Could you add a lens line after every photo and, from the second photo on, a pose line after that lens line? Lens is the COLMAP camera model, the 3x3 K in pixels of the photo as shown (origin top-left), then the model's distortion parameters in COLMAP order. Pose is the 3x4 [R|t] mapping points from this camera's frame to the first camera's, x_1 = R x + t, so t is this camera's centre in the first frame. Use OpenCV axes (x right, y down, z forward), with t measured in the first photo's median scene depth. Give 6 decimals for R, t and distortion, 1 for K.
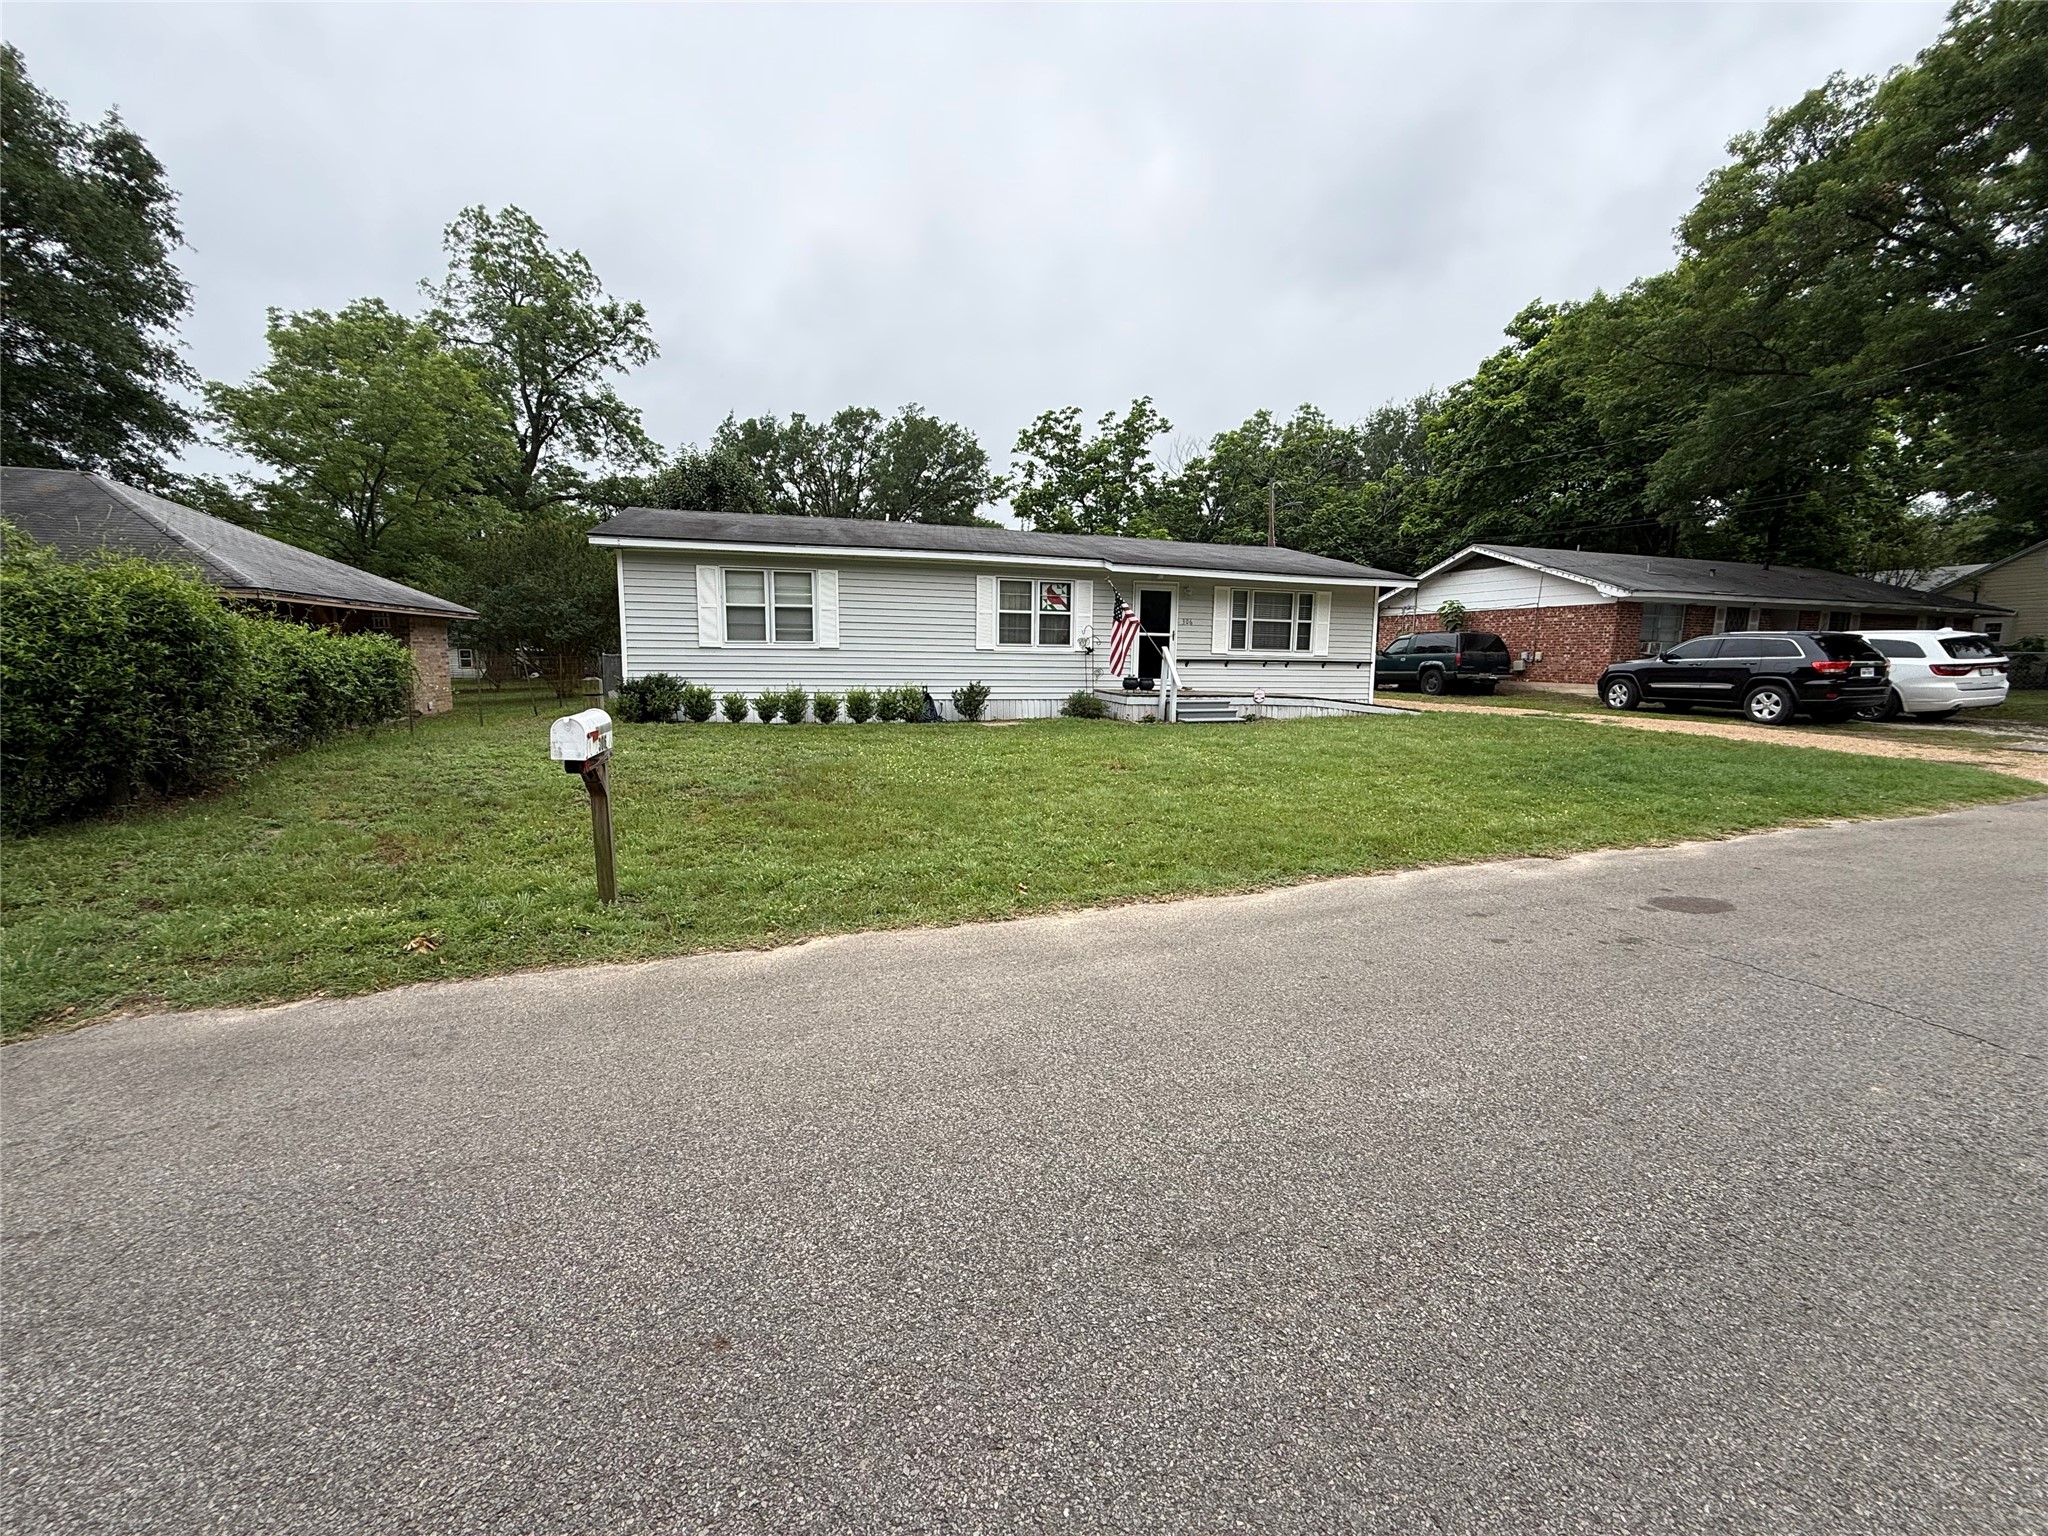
lens RADIAL K [[810.3, 0, 1017.0], [0, 810.3, 768.0], [0, 0, 1]] dist [-0.001418, 0.002100]
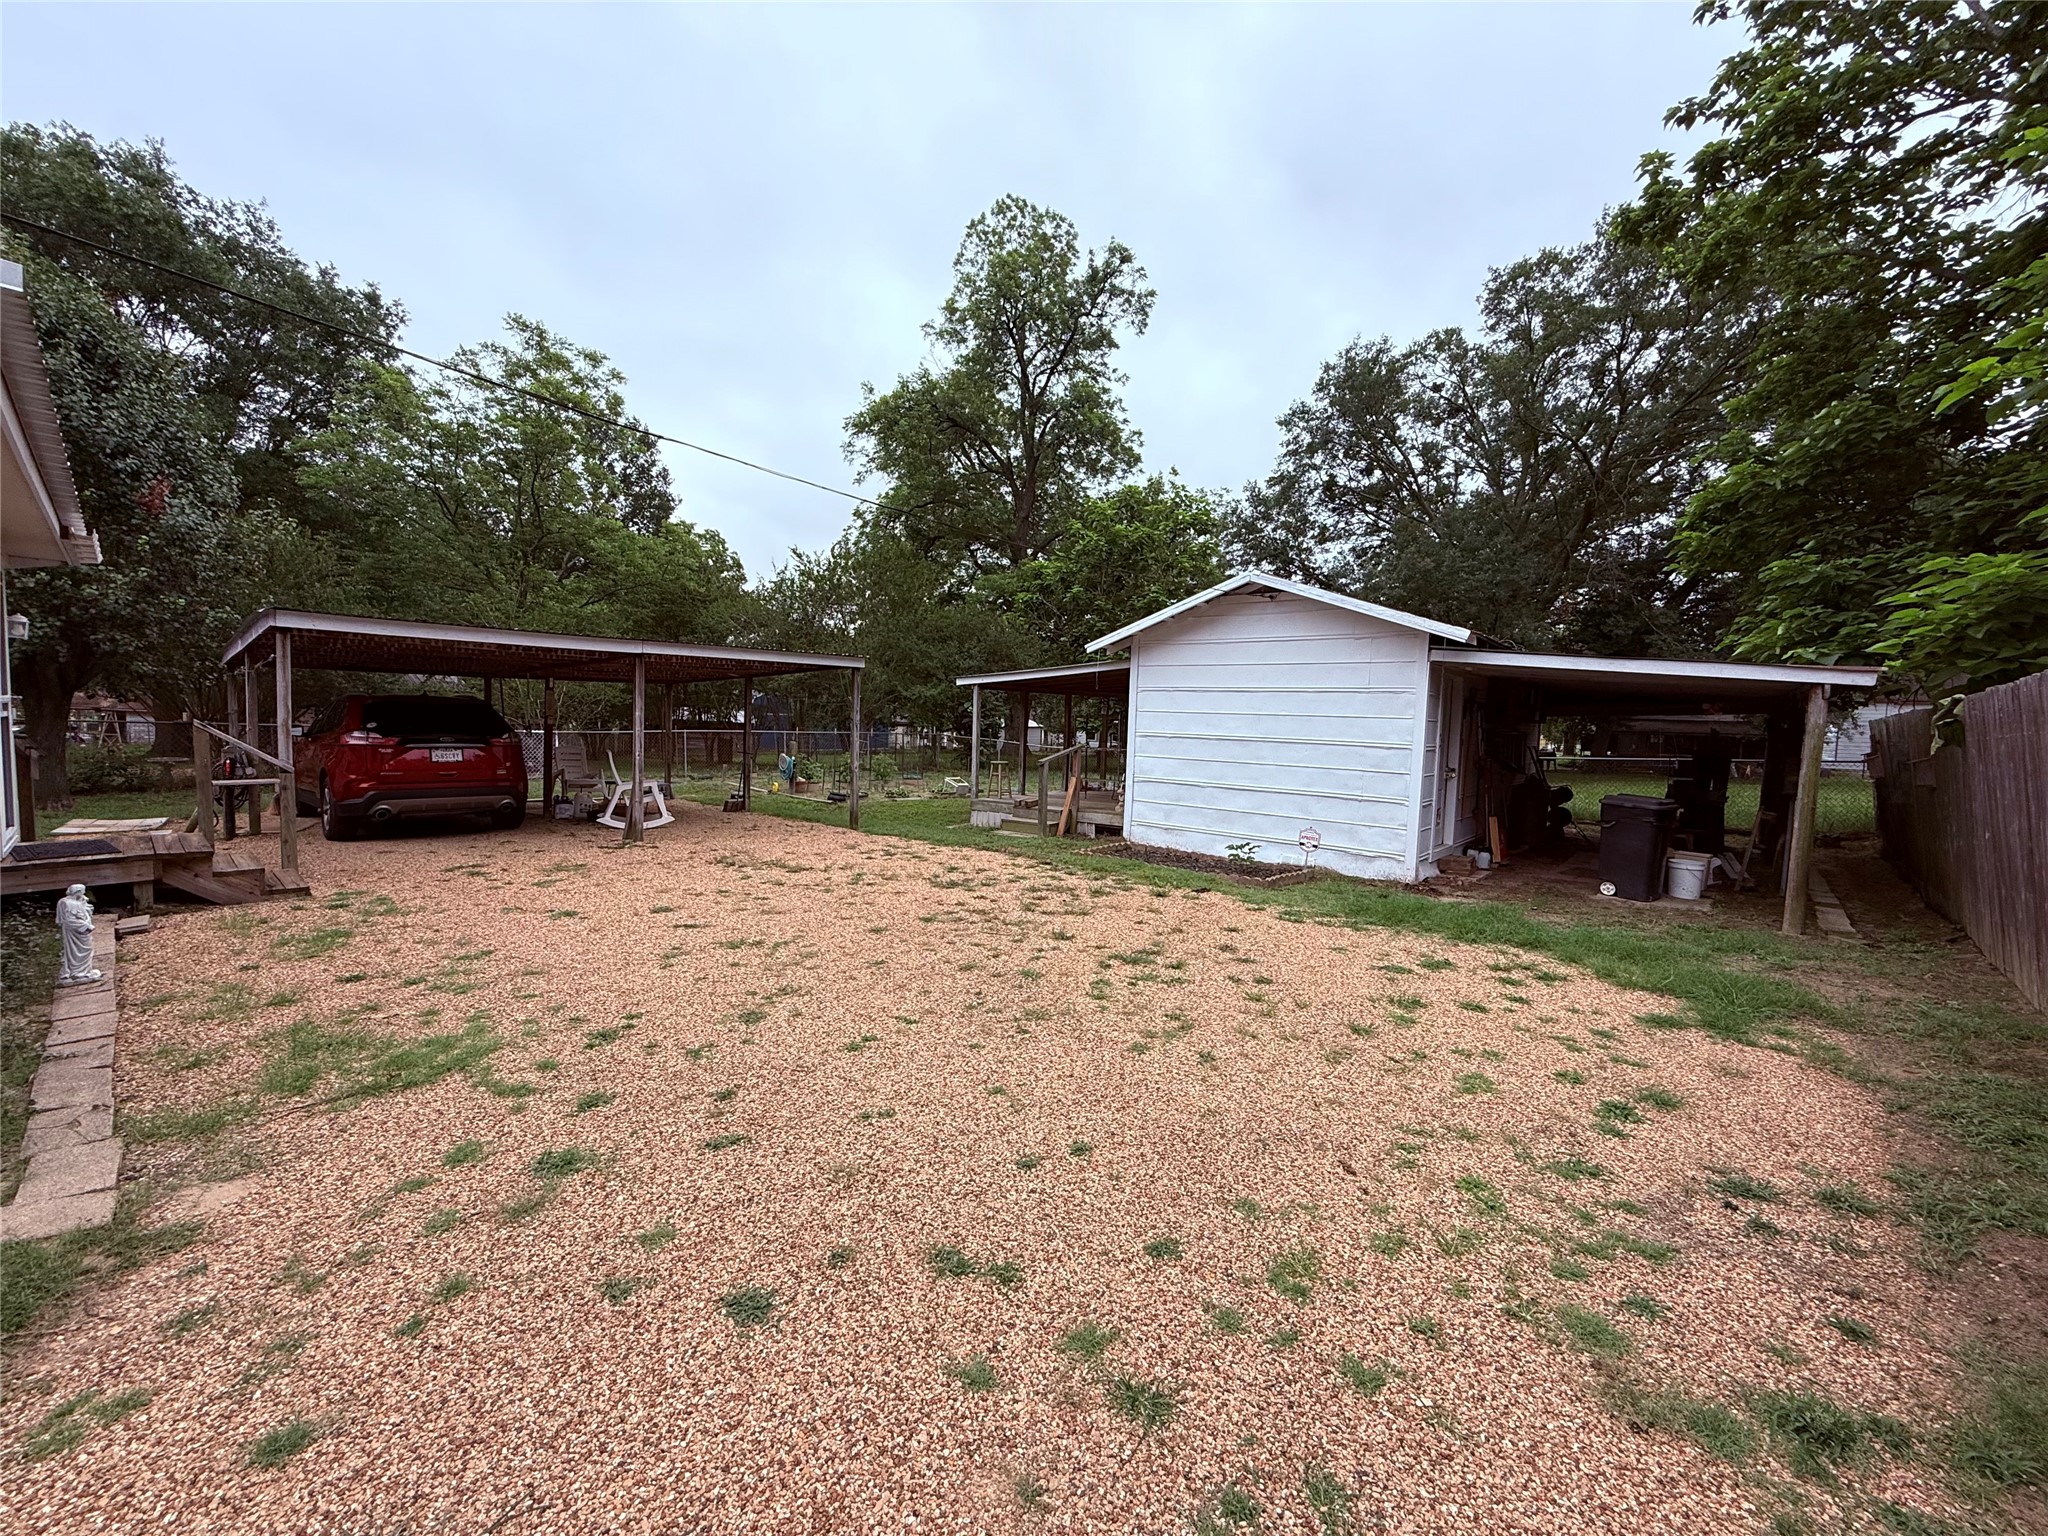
lens RADIAL K [[810.3, 0, 1017.0], [0, 810.3, 768.0], [0, 0, 1]] dist [-0.001418, 0.002100]
pose [[0.507162, 0.055896, -0.860036, 0.381771], [-0.134810, 0.990756, -0.015105, -0.267922], [0.851242, 0.123602, 0.510010, 1.821259]]
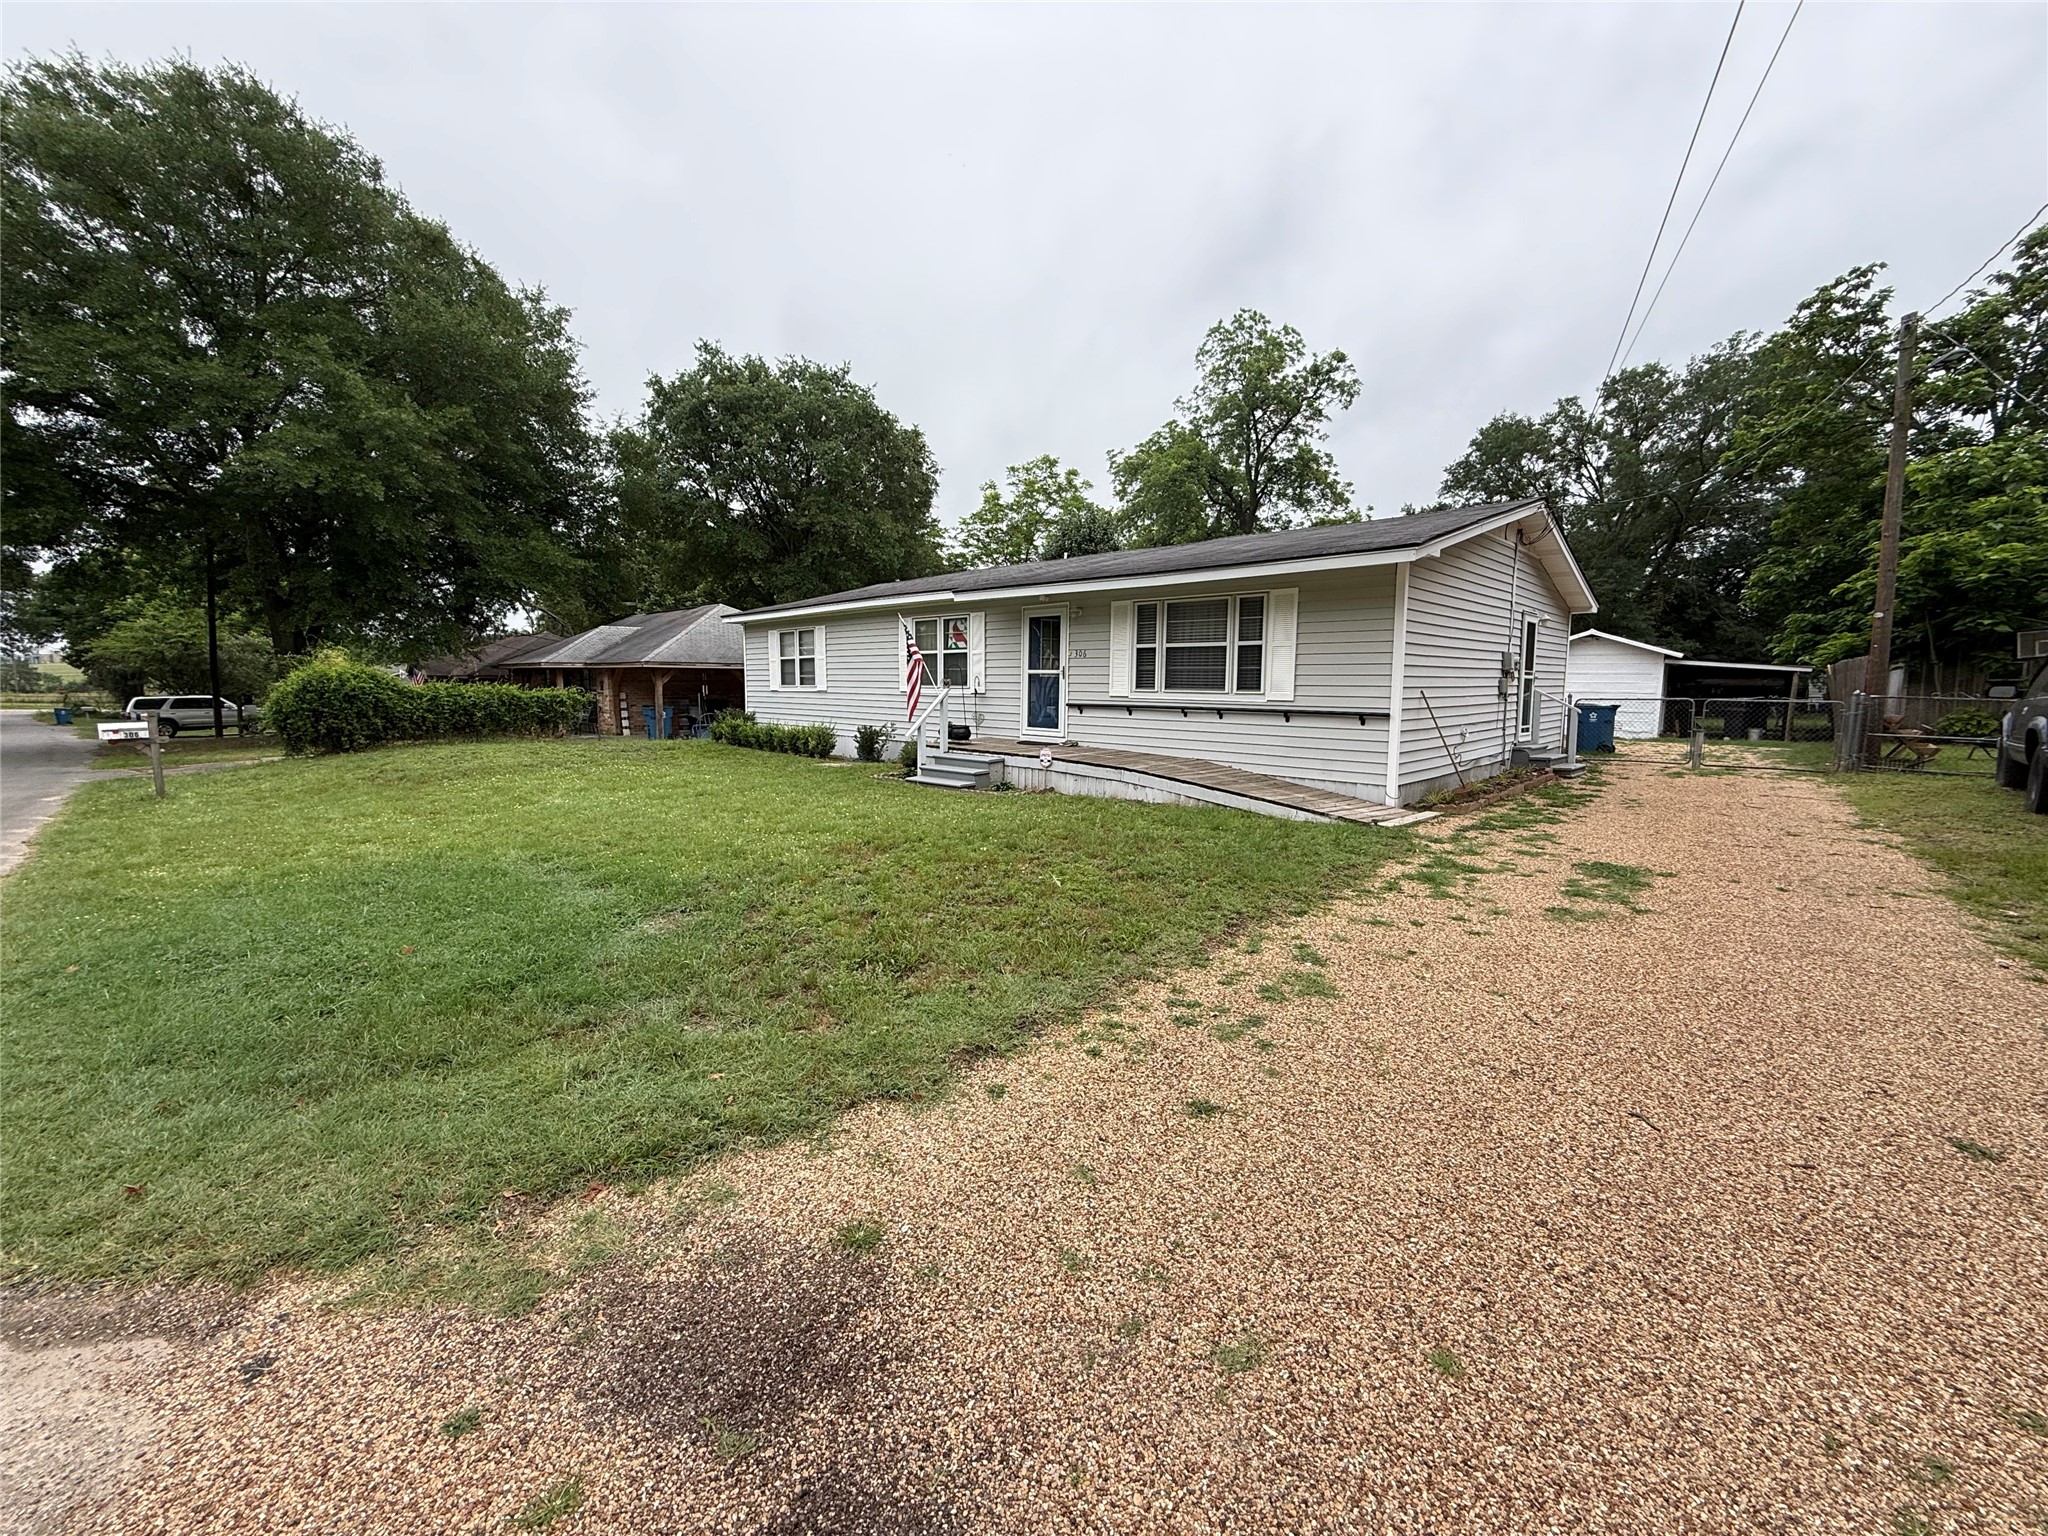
lens RADIAL K [[810.3, 0, 1017.0], [0, 810.3, 768.0], [0, 0, 1]] dist [-0.001418, 0.002100]
pose [[0.478379, 0.081673, -0.874347, 0.819583], [-0.119090, 0.992501, 0.027553, -0.088073], [0.870041, 0.090945, 0.484518, 0.586048]]
